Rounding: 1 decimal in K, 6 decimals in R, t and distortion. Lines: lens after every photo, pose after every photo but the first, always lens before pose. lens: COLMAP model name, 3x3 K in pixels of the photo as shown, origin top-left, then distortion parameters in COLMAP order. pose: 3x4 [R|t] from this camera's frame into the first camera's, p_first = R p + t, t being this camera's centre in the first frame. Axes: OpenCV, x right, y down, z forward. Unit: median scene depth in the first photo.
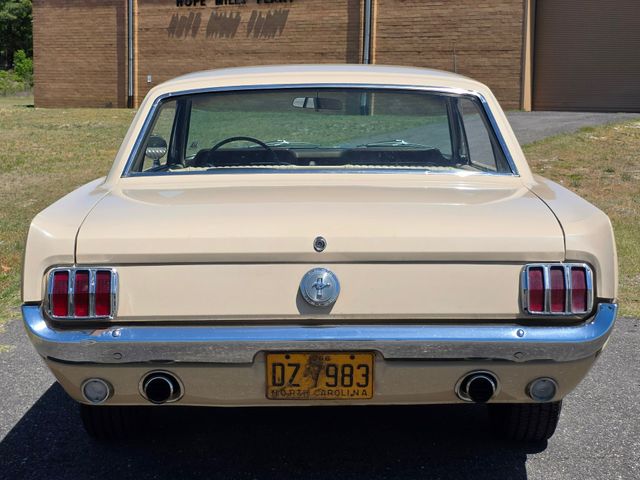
lens RADIAL K [[1184.3, 0, 319.1], [0, 1184.3, 256.7], [0, 0, 1]] dist [0.100955, 0.000000]
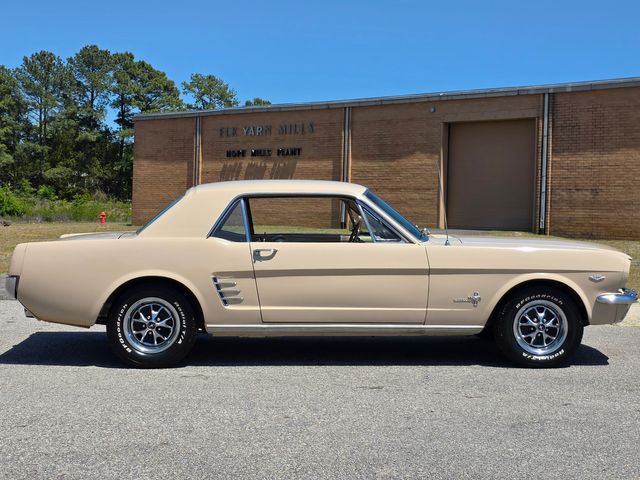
lens RADIAL K [[1074.4, 0, 318.7], [0, 1074.4, 234.0], [0, 0, 1]] dist [0.059291, 0.000000]
pose [[0.995355, 0.015115, -0.095077, 1.534060], [-0.027276, 0.991407, -0.127940, 0.636171], [0.092327, 0.129939, 0.987214, -3.637964]]
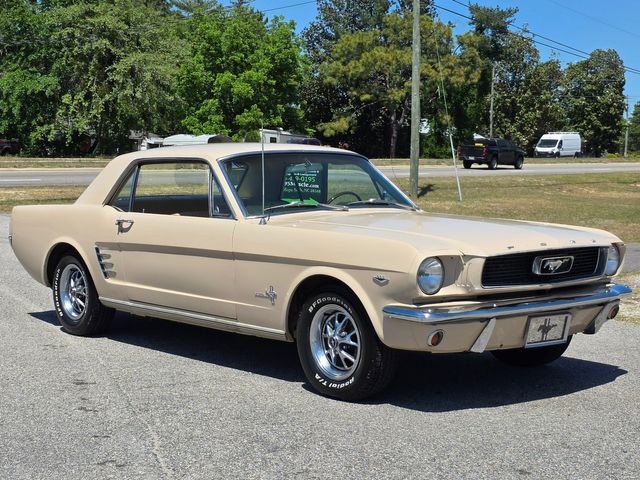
lens RADIAL K [[1074.4, 0, 315.2], [0, 1074.4, 251.4], [0, 0, 1]] dist [0.059291, 0.000000]
pose [[0.535037, 0.072291, -0.841730, 3.304371], [-0.137397, 0.990513, -0.002266, 0.373576], [0.833581, 0.116864, 0.539893, -2.088602]]
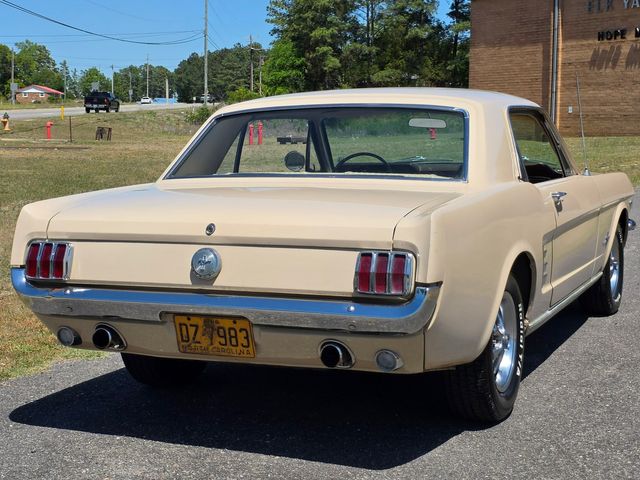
lens RADIAL K [[1118.0, 0, 304.4], [0, 1118.0, 214.8], [0, 0, 1]] dist [0.077664, 0.000000]
pose [[0.916424, 0.023221, -0.399533, 0.548982], [-0.045907, 0.997825, -0.047304, 0.024995], [0.397566, 0.061692, 0.915497, -0.042257]]
